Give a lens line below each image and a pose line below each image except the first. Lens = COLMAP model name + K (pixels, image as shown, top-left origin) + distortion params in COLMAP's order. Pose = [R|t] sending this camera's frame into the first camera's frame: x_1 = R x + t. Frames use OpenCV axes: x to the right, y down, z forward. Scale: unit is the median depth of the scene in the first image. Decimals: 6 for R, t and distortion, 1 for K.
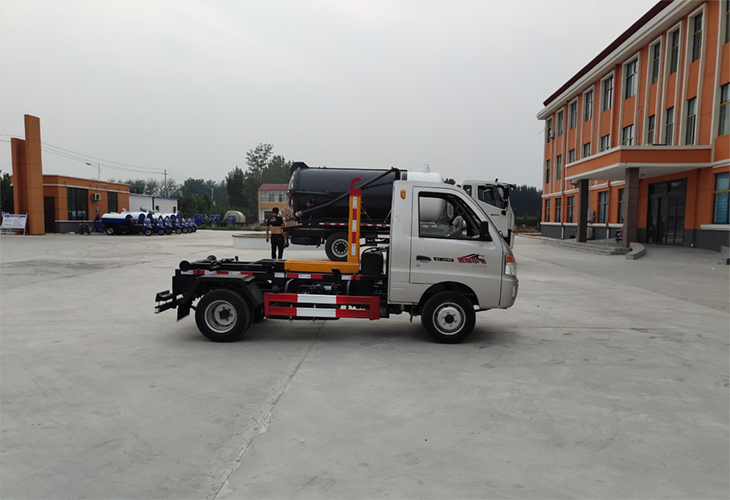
lens RADIAL K [[560.6, 0, 365.1], [0, 560.6, 269.9], [0, 0, 1]] dist [0.007400, 0.002791]
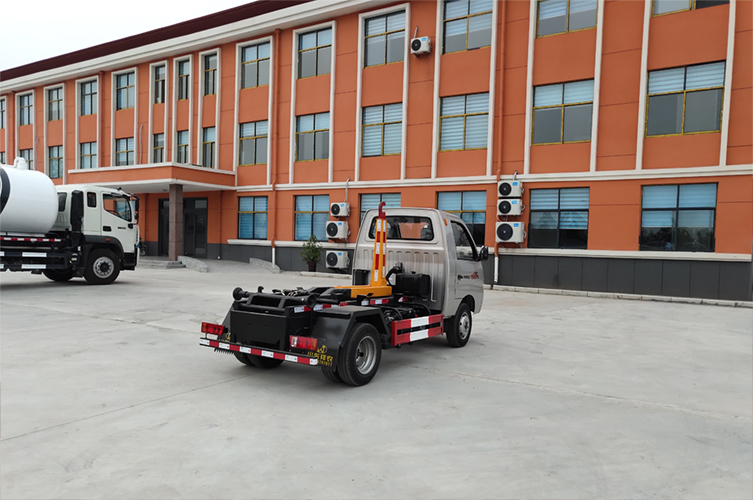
lens RADIAL K [[591.2, 0, 376.5], [0, 591.2, 250.0], [0, 0, 1]] dist [0.002727, 0.005645]
pose [[0.484450, -0.006371, 0.874796, -0.314816], [0.052960, 0.998353, -0.022057, -0.017383], [-0.873214, 0.057015, 0.483990, 0.160235]]
